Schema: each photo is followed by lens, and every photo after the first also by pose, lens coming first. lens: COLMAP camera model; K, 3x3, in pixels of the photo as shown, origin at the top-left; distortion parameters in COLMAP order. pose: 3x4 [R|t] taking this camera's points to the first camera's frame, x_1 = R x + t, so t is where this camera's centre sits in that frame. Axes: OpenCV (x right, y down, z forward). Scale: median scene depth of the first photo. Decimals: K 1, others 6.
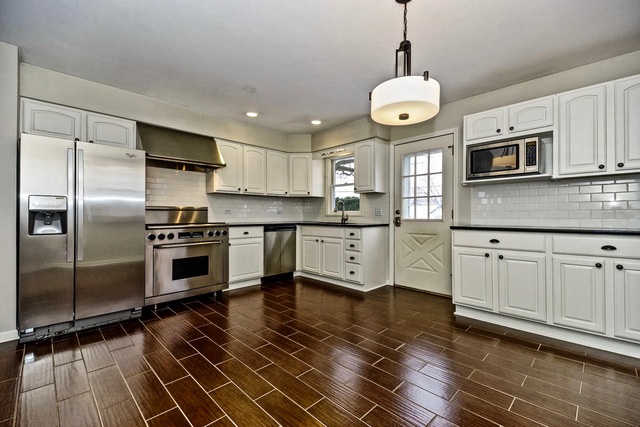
lens RADIAL K [[278.4, 0, 315.2], [0, 278.4, 214.6], [0, 0, 1]] dist [0.034175, -0.001074]
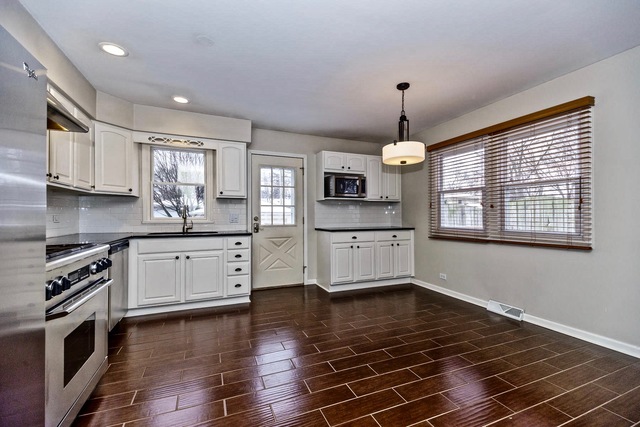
lens RADIAL K [[271.6, 0, 316.3], [0, 271.6, 214.5], [0, 0, 1]] dist [0.002333, -0.000024]
pose [[0.370944, 0.013591, 0.928556, -0.623468], [0.004663, 0.999853, -0.016497, -0.008312], [-0.928643, 0.010450, 0.370826, 0.455355]]
